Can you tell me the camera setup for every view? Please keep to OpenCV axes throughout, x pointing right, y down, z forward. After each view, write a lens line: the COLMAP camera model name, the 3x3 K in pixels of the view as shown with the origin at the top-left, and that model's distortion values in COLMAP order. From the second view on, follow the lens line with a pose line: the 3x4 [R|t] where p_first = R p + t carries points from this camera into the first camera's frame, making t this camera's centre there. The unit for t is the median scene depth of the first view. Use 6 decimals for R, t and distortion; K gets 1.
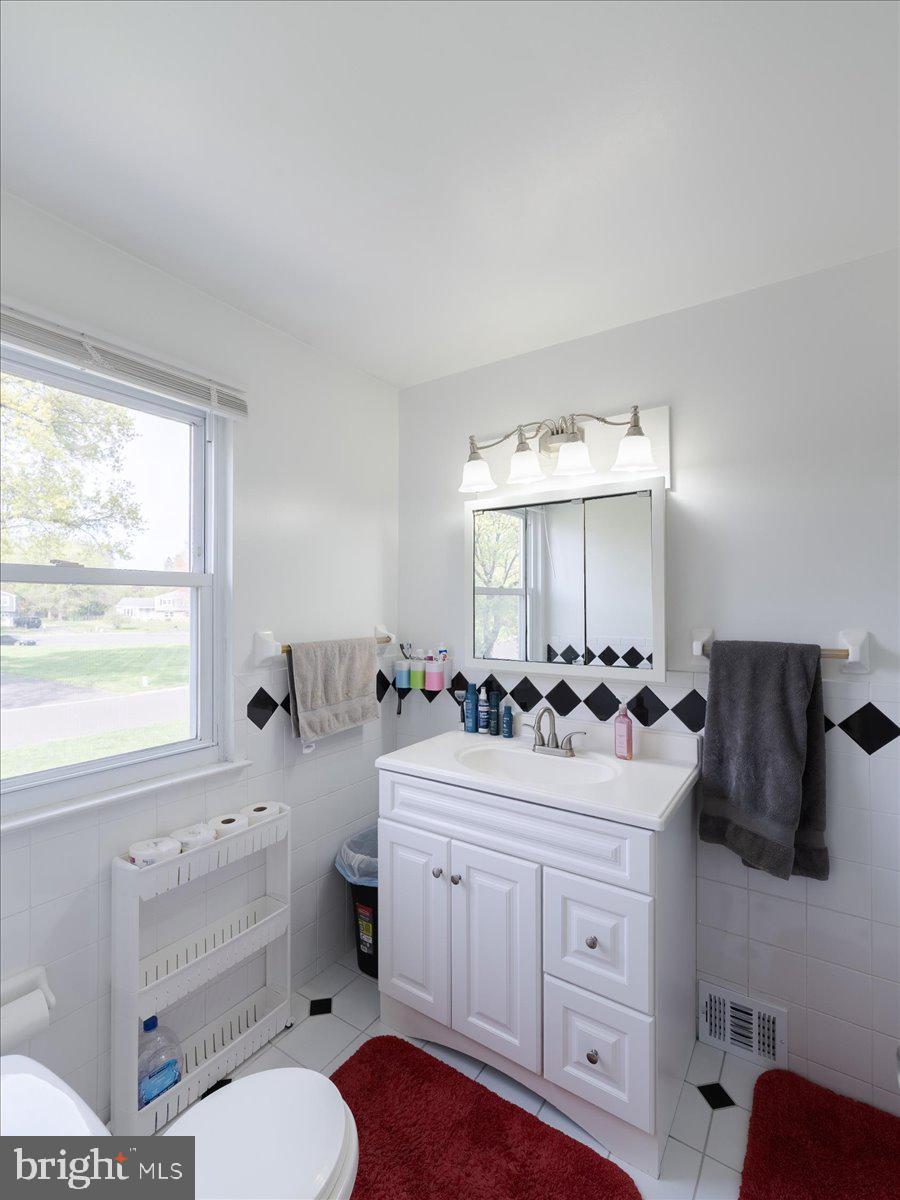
lens RADIAL K [[546.5, 0, 450.0], [0, 546.5, 598.6], [0, 0, 1]] dist [0.002154, 0.000496]
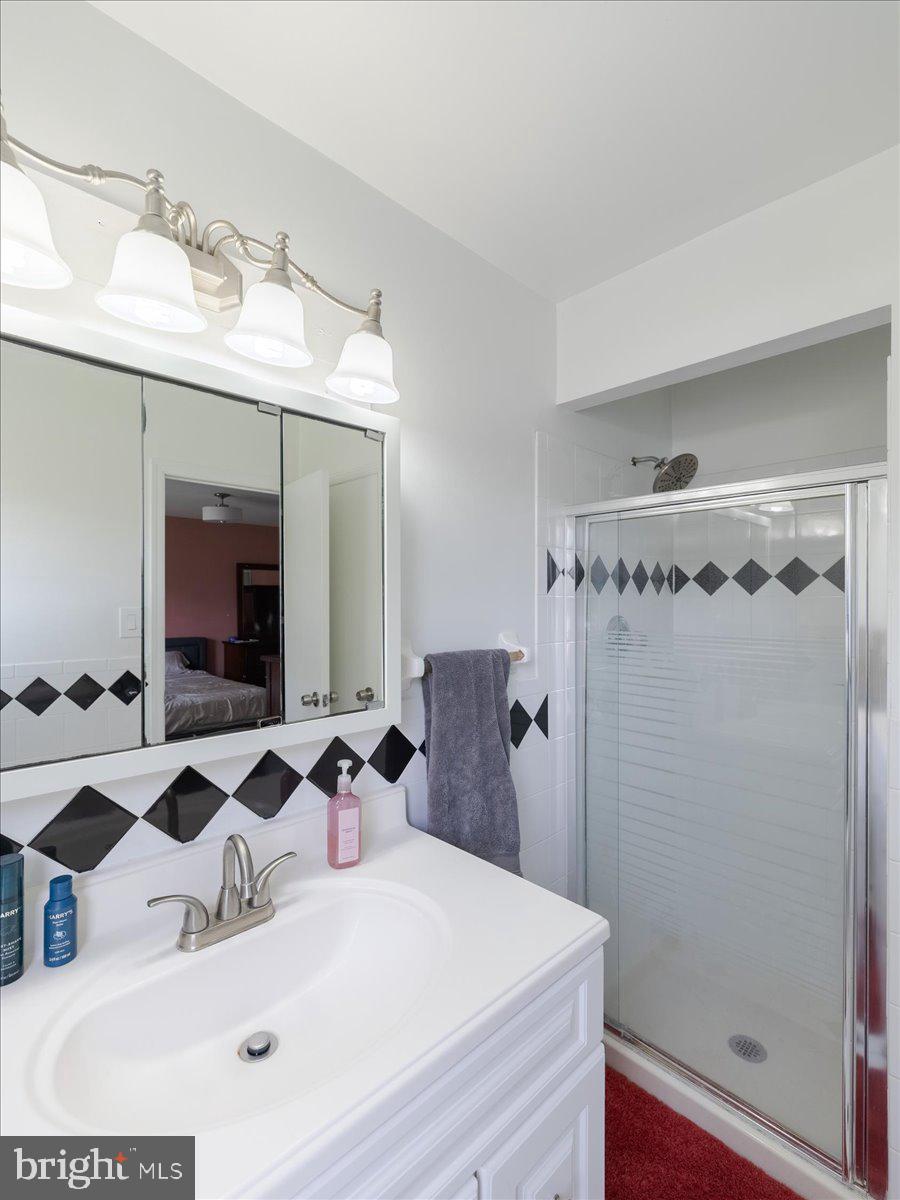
lens RADIAL K [[546.5, 0, 448.2], [0, 546.5, 603.9], [0, 0, 1]] dist [0.002154, 0.000496]
pose [[0.226511, -0.004860, 0.973996, -0.247373], [-0.008319, 0.999941, 0.006924, -0.000608], [-0.973973, -0.009671, 0.226458, 0.770525]]
